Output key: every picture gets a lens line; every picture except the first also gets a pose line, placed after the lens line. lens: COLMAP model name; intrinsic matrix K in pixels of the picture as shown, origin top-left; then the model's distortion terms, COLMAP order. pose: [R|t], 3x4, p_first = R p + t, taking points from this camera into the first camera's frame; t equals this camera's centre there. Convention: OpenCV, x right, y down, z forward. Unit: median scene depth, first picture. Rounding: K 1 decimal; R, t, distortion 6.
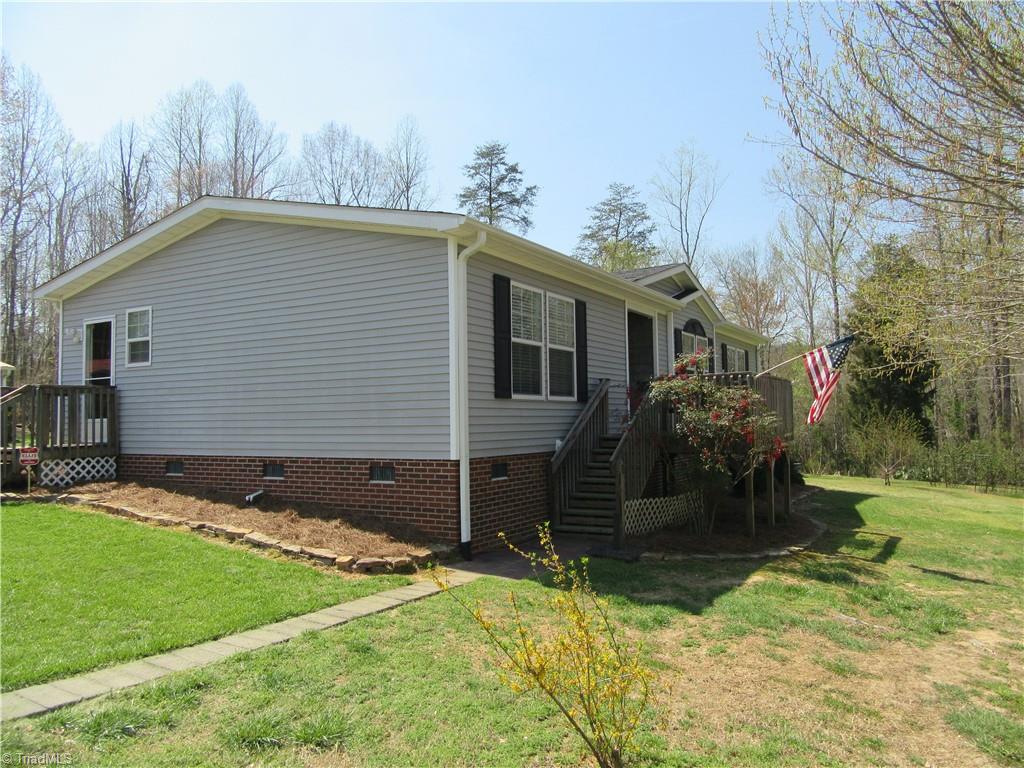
lens RADIAL K [[765.3, 0, 513.6], [0, 765.3, 391.0], [0, 0, 1]] dist [0.002364, 0.003103]
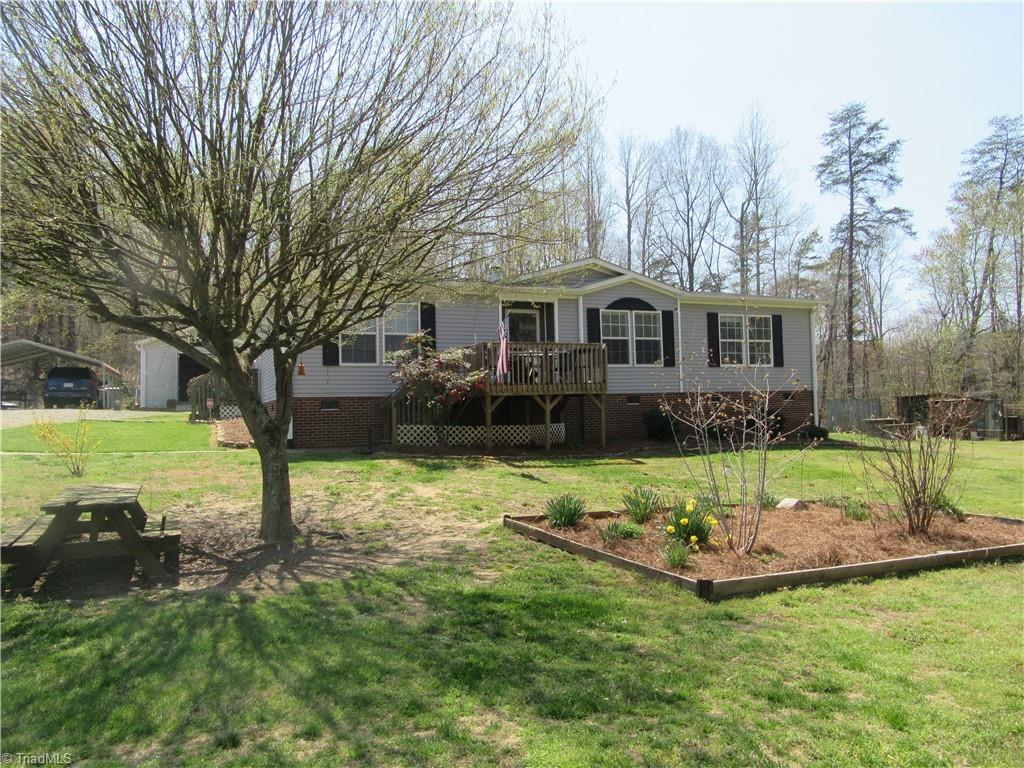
lens RADIAL K [[765.3, 0, 508.8], [0, 765.3, 379.3], [0, 0, 1]] dist [0.002364, 0.003103]
pose [[0.803582, -0.033514, -0.594250, 0.193518], [0.036847, 0.999300, -0.006531, 0.009549], [0.594053, -0.016648, 0.804254, -0.030004]]
